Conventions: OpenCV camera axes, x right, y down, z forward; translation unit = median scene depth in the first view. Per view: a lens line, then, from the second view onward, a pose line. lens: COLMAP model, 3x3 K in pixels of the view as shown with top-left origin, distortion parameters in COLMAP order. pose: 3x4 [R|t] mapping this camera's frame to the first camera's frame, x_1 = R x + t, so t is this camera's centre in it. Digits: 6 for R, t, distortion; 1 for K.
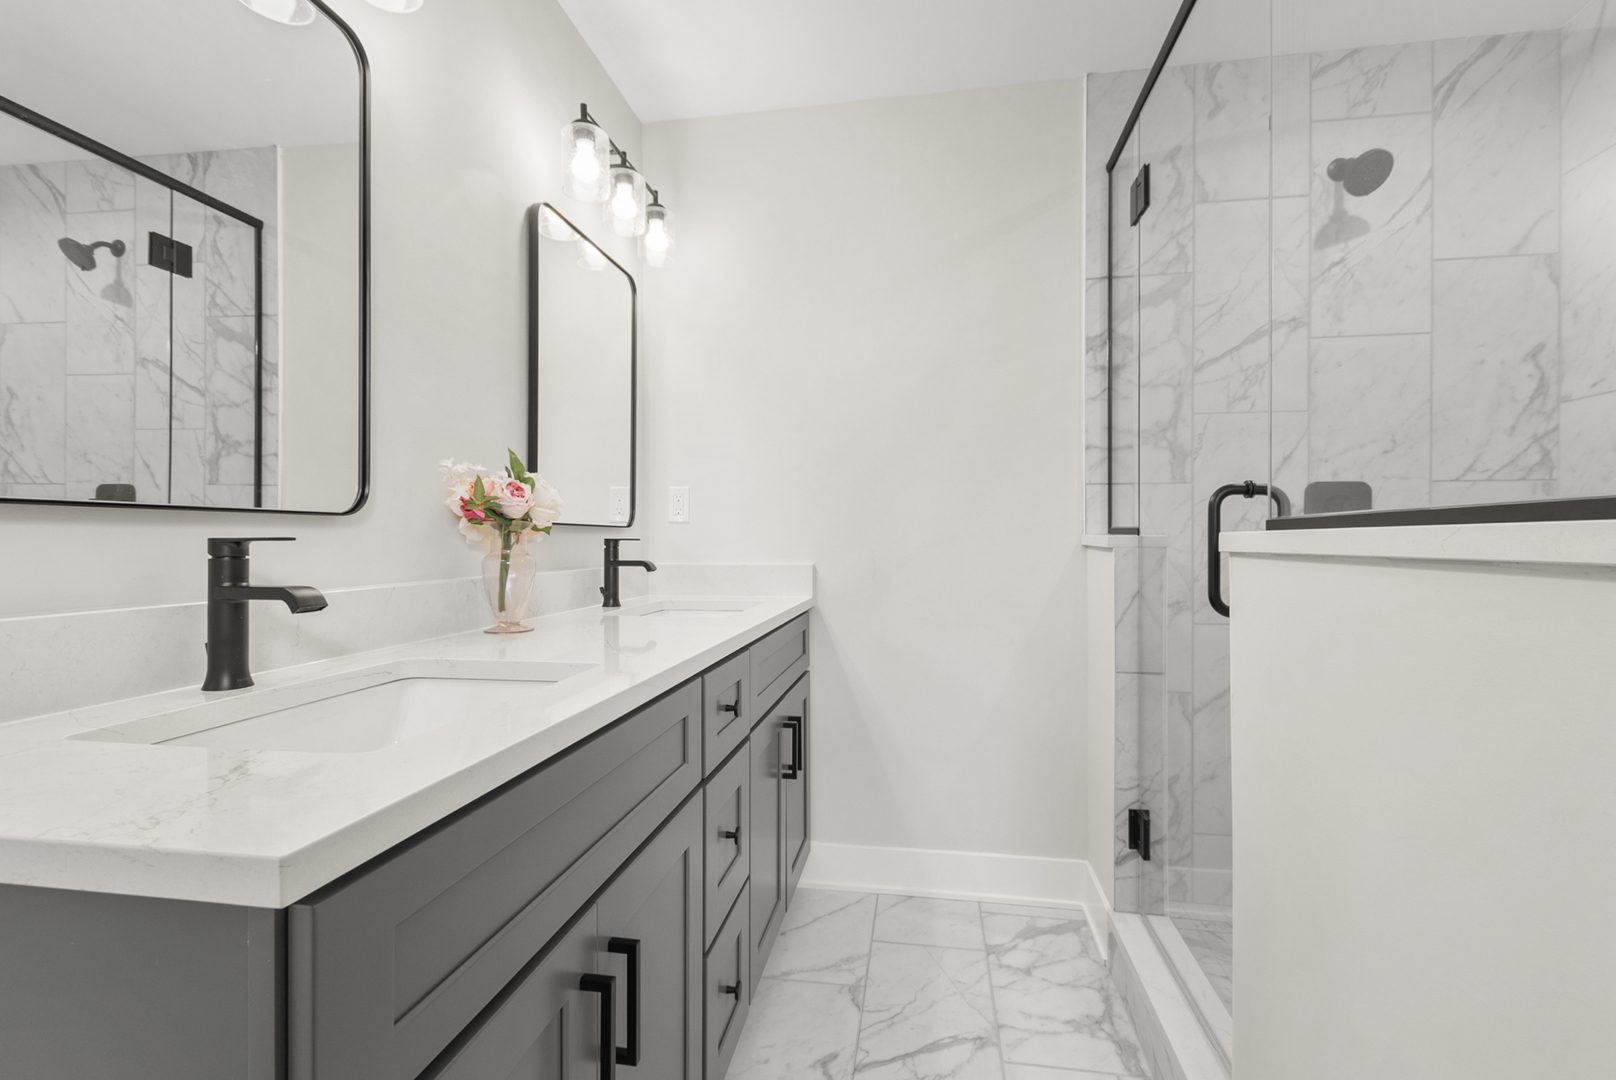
lens RADIAL K [[705.3, 0, 808.1], [0, 705.3, 535.3], [0, 0, 1]] dist [-0.000378, -0.001757]
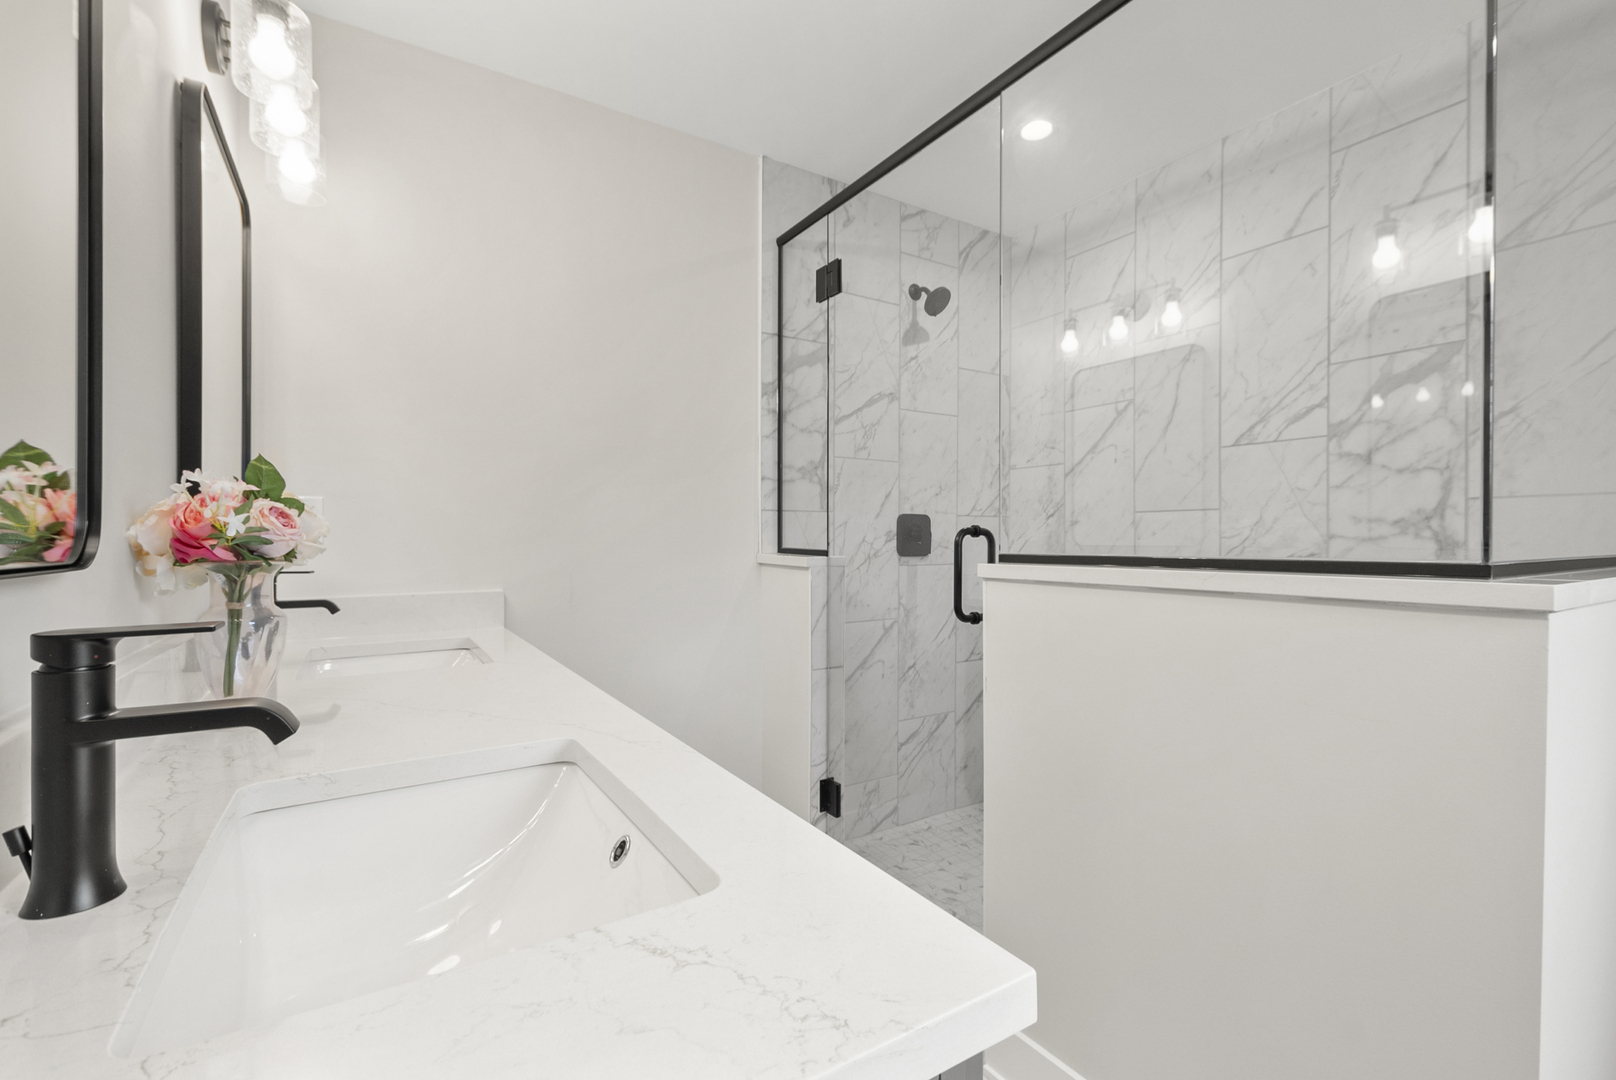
lens RADIAL K [[705.3, 0, 799.6], [0, 705.3, 535.7], [0, 0, 1]] dist [-0.000378, -0.001757]
pose [[0.749236, 0.001556, 0.662302, -0.379422], [-0.002432, 0.999997, 0.000401, -0.036315], [-0.662299, -0.001911, 0.749237, 0.106918]]
